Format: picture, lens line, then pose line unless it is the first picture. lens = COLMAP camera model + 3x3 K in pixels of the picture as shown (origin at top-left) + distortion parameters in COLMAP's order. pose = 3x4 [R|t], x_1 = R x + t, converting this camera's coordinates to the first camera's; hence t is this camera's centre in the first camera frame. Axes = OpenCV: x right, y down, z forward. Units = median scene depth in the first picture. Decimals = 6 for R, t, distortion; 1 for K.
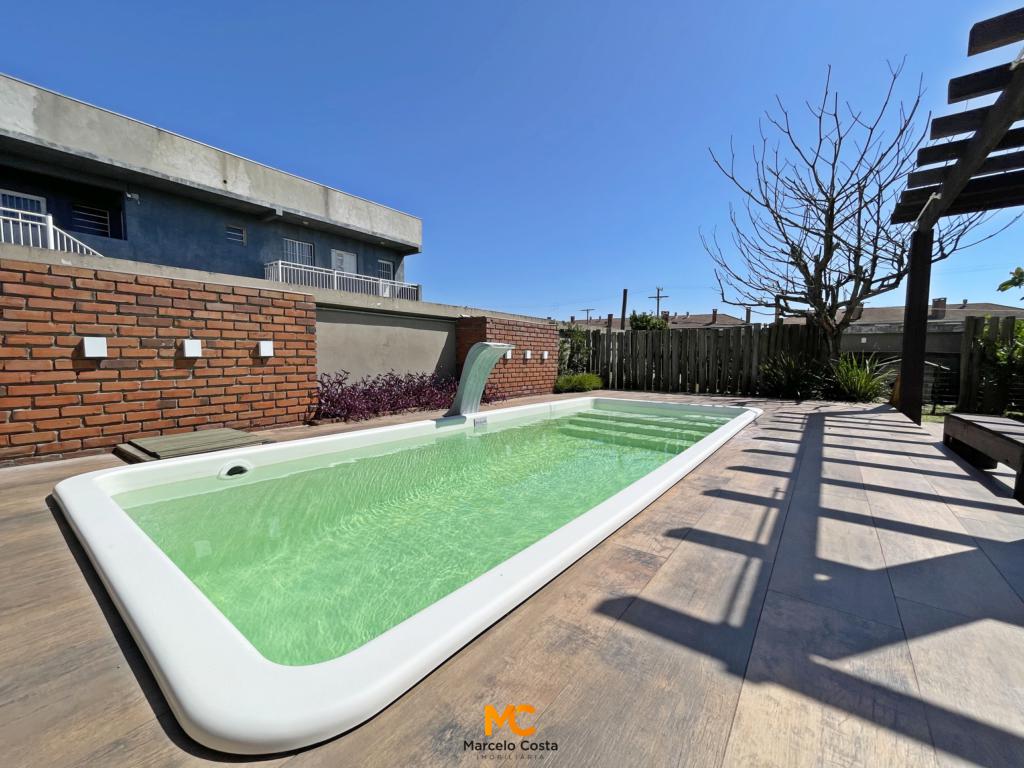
lens RADIAL K [[414.4, 0, 506.4], [0, 414.4, 388.5], [0, 0, 1]] dist [0.000585, -0.002664]
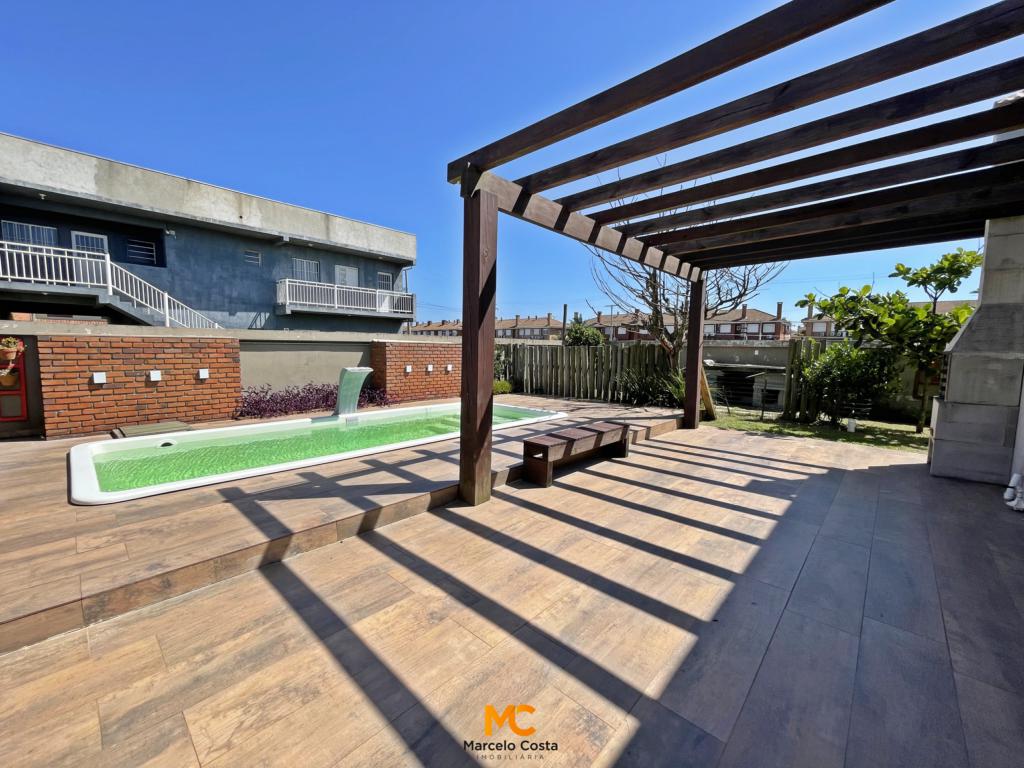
lens RADIAL K [[414.4, 0, 506.4], [0, 414.4, 388.5], [0, 0, 1]] dist [0.000585, -0.002664]
pose [[0.995280, 0.014030, -0.096028, 0.569432], [-0.012314, 0.999754, 0.018440, -0.059963], [0.096264, -0.017170, 0.995208, -0.385338]]
